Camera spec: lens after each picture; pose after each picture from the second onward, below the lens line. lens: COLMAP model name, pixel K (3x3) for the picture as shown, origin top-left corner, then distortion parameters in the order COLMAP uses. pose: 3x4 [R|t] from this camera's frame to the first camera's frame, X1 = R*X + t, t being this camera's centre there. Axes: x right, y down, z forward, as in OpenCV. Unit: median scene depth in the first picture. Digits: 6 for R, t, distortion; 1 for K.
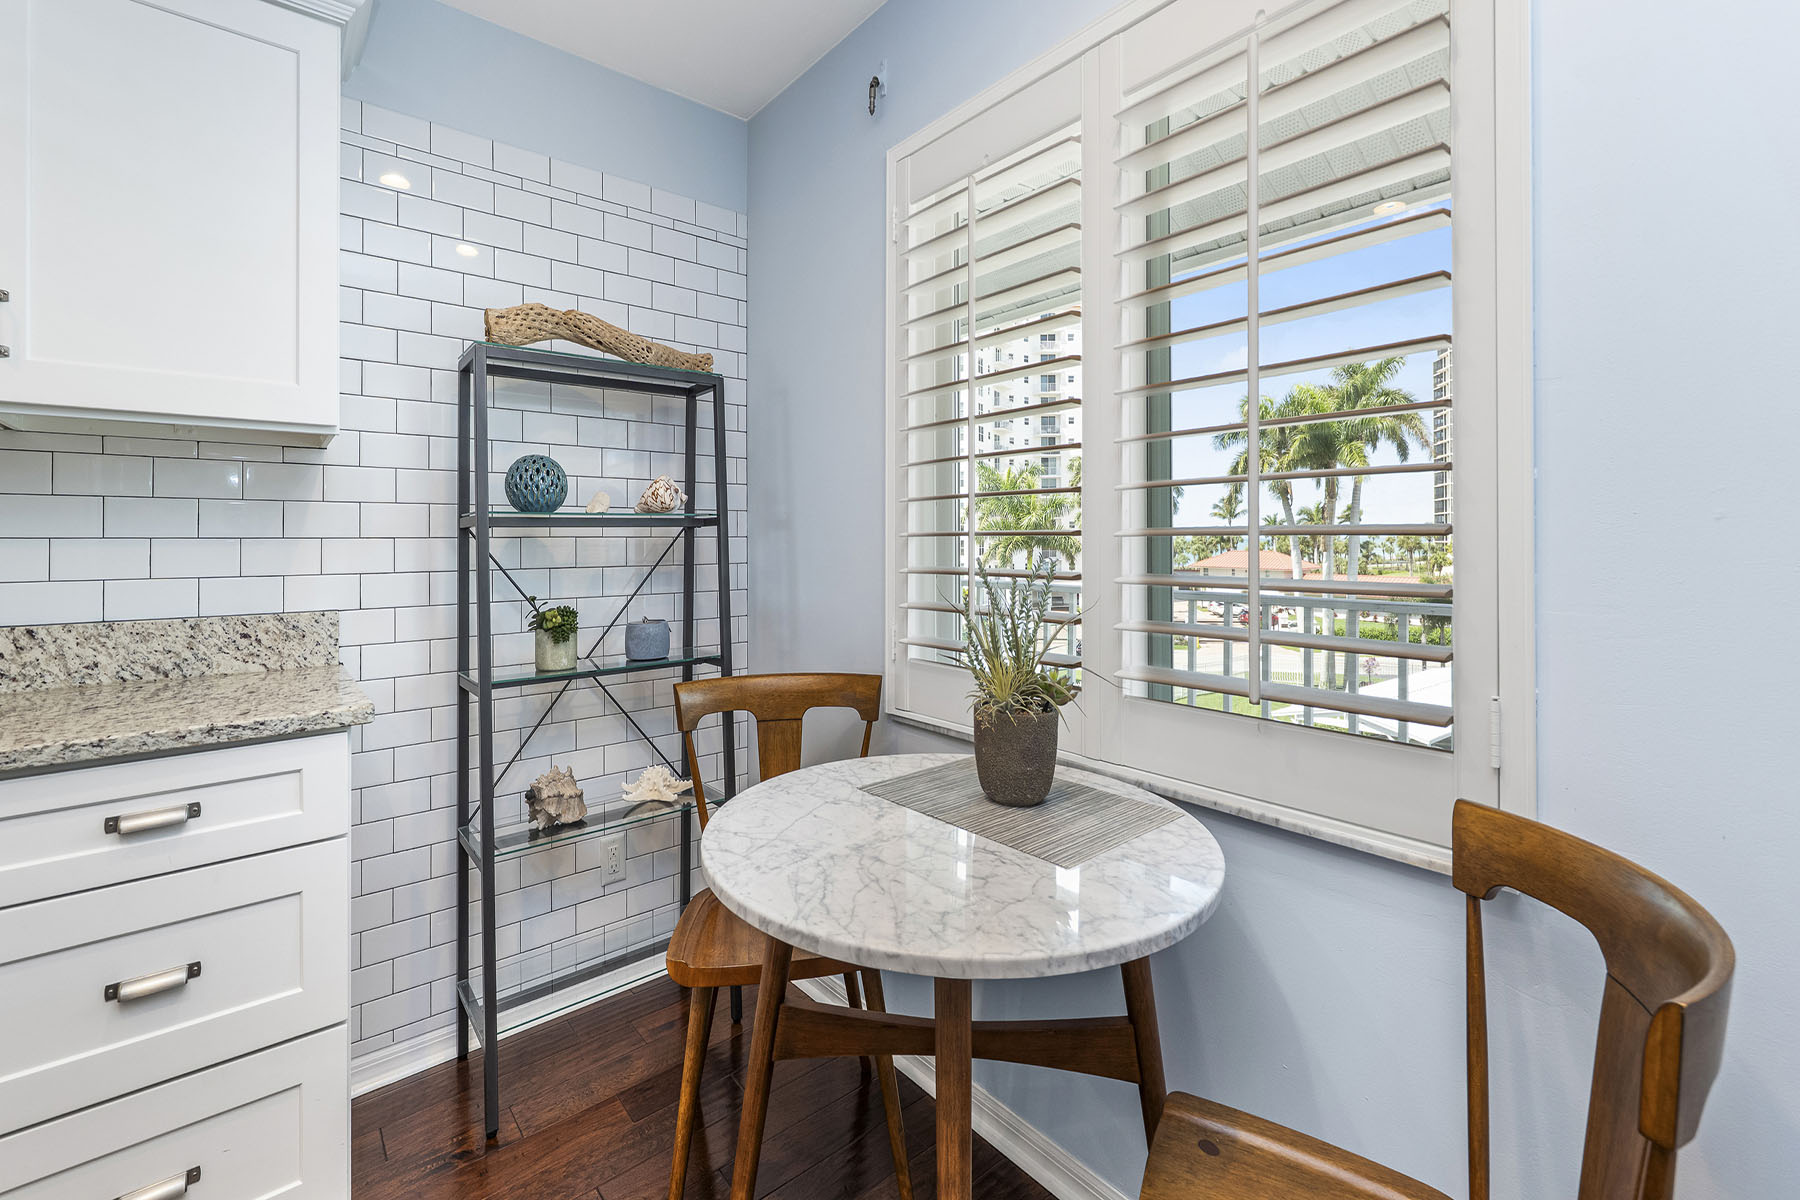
lens RADIAL K [[770.4, 0, 899.2], [0, 770.4, 538.1], [0, 0, 1]] dist [-0.006147, 0.000069]
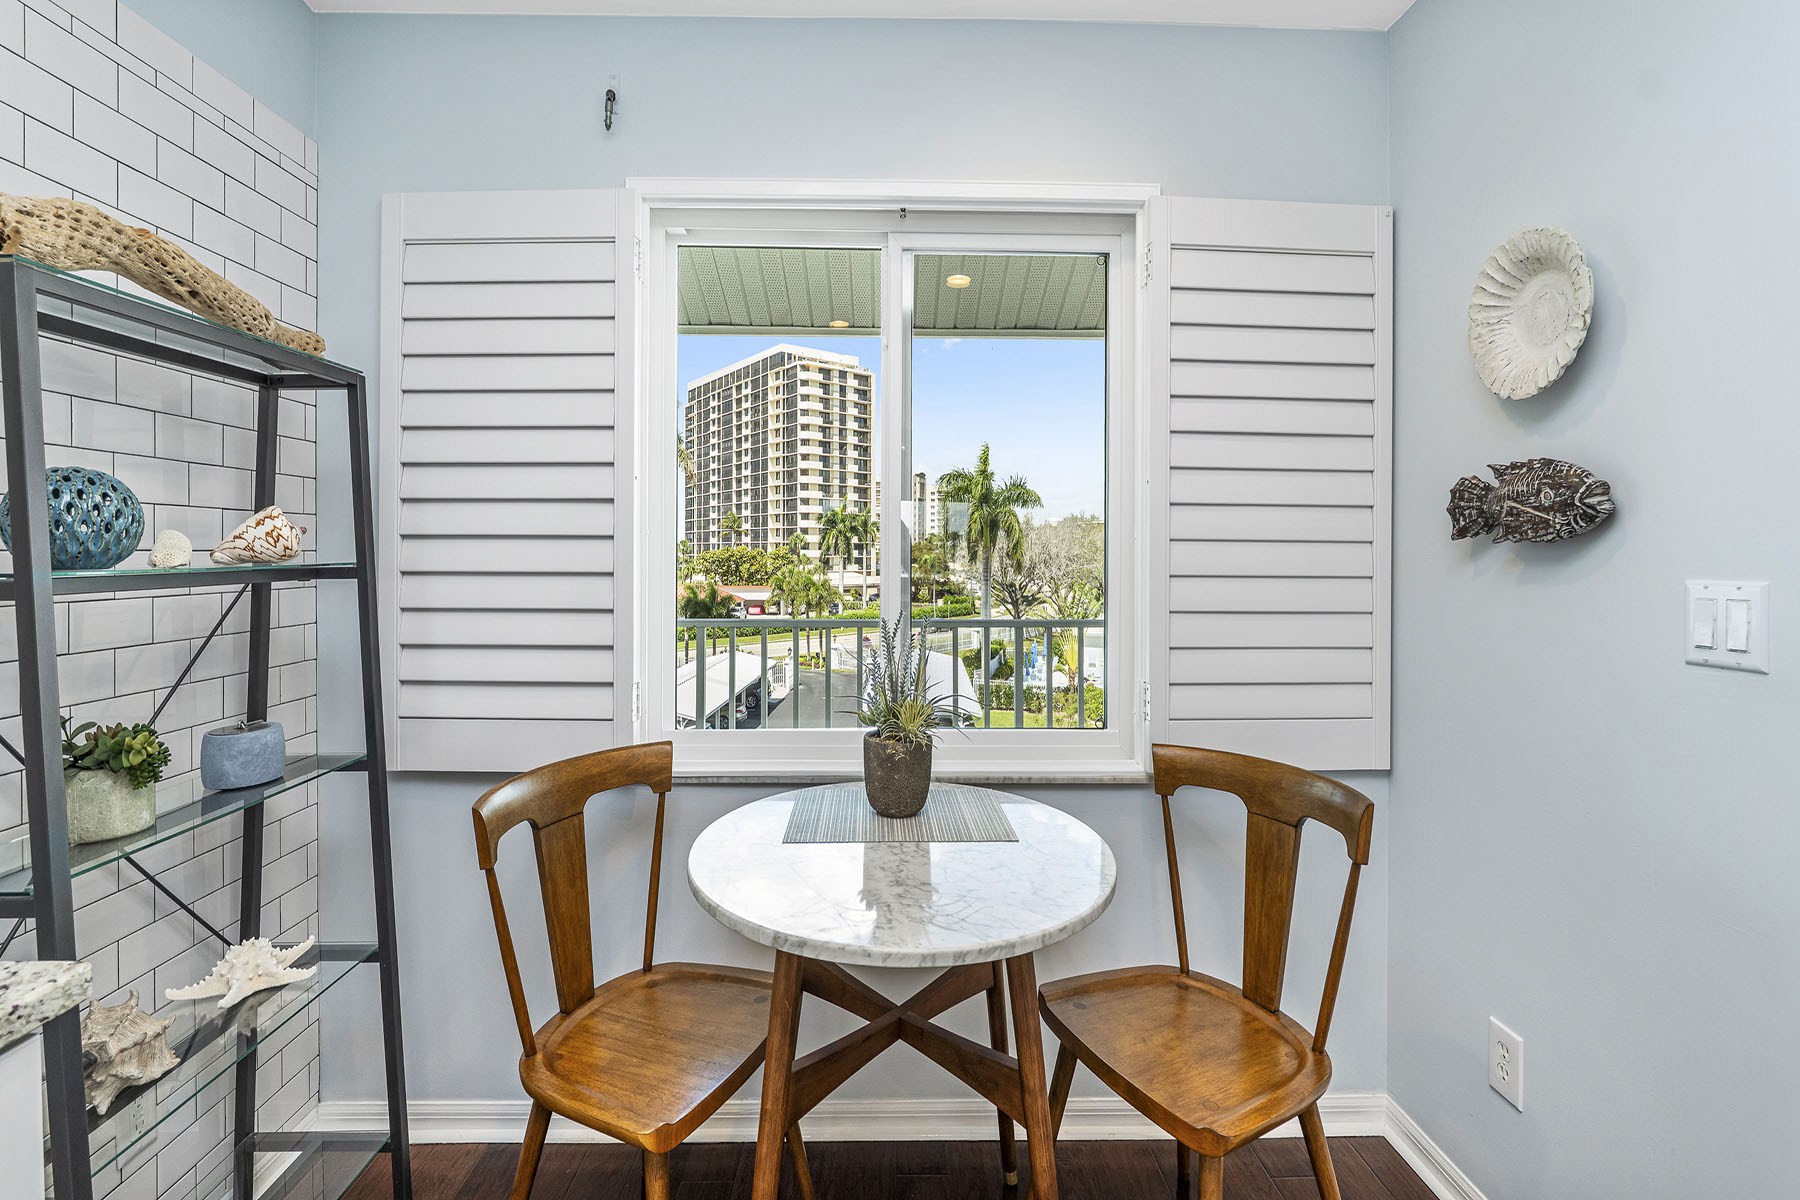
lens RADIAL K [[741.2, 0, 900.8], [0, 741.2, 565.1], [0, 0, 1]] dist [-0.000794, -0.000238]
pose [[0.626073, 0.000225, 0.779764, -0.515508], [-0.006921, 0.999962, 0.005269, -0.042525], [-0.779734, -0.008695, 0.626051, 0.178317]]
